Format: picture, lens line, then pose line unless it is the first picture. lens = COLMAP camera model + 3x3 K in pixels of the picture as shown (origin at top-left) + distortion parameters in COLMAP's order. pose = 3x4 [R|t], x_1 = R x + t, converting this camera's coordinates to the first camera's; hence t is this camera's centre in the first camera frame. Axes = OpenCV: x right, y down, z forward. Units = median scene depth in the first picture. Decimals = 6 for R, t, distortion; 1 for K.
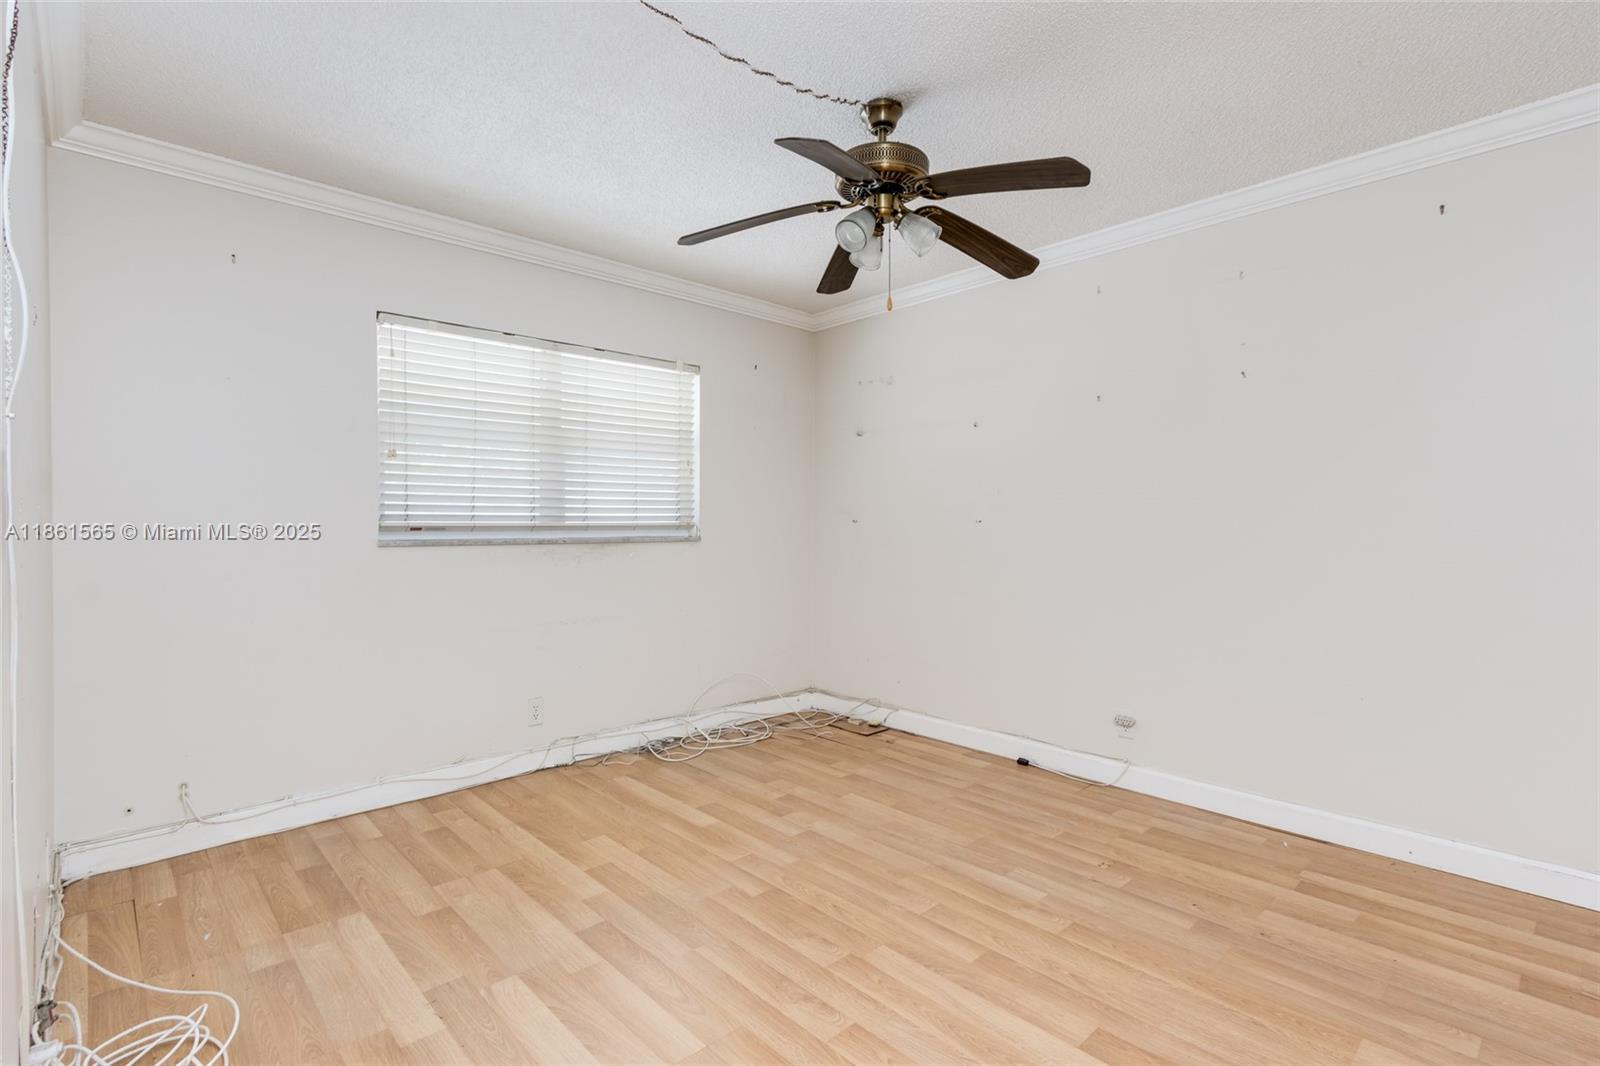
lens RADIAL K [[749.5, 0, 811.0], [0, 749.5, 528.0], [0, 0, 1]] dist [0.004420, -0.000400]
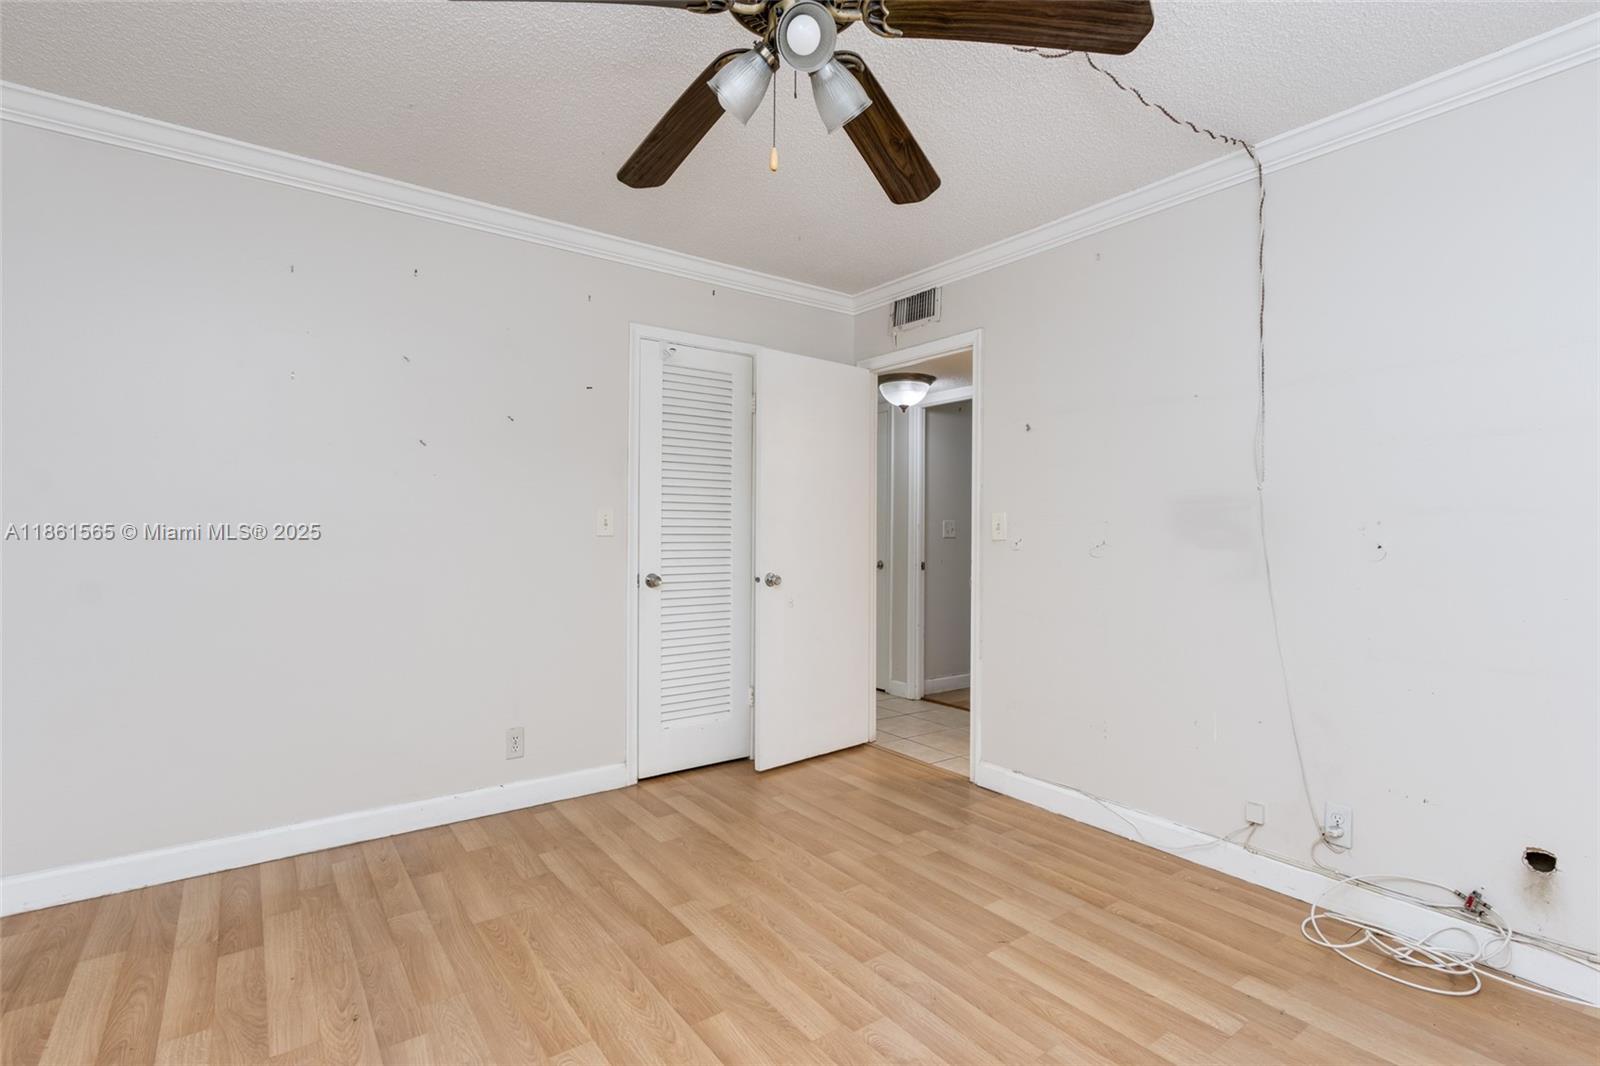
lens RADIAL K [[754.8, 0, 796.0], [0, 754.8, 534.0], [0, 0, 1]] dist [-0.000708, -0.000394]
pose [[-0.990172, -0.006244, 0.139716, 0.001165], [-0.005634, 0.999973, 0.004759, -0.007228], [-0.139742, 0.003925, -0.990180, 2.007289]]
